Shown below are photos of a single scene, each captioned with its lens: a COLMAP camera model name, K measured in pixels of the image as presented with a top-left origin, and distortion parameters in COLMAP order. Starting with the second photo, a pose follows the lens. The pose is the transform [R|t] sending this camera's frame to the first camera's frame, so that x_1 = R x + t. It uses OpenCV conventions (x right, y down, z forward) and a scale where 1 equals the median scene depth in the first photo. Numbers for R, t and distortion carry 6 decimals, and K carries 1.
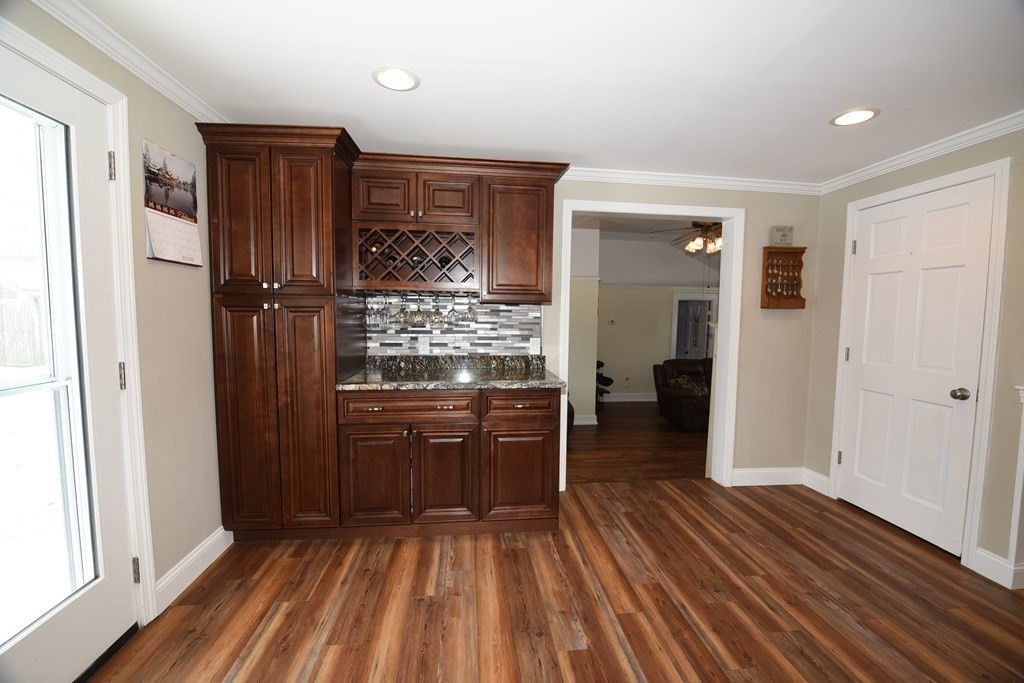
lens RADIAL K [[408.3, 0, 512.0], [0, 408.3, 341.5], [0, 0, 1]] dist [-0.017645, -0.000730]
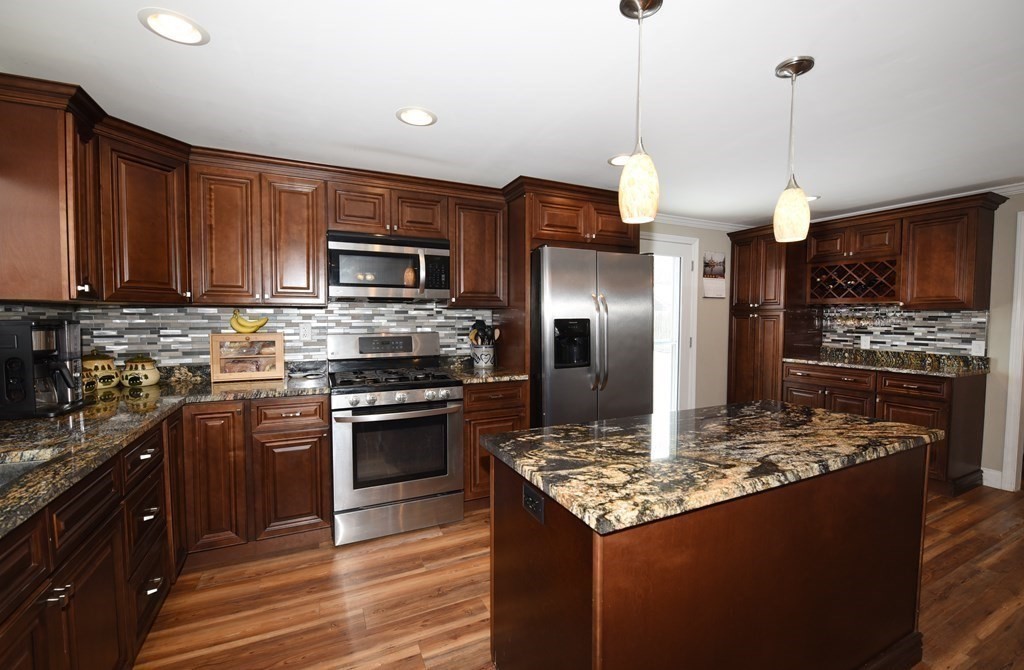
lens RADIAL K [[442.8, 0, 512.0], [0, 442.8, 335.0], [0, 0, 1]] dist [-0.002071, -0.000197]
pose [[0.324193, 0.030534, -0.945498, 0.820701], [-0.066114, 0.997766, 0.009552, 0.050005], [0.943678, 0.059414, 0.325488, -0.626968]]
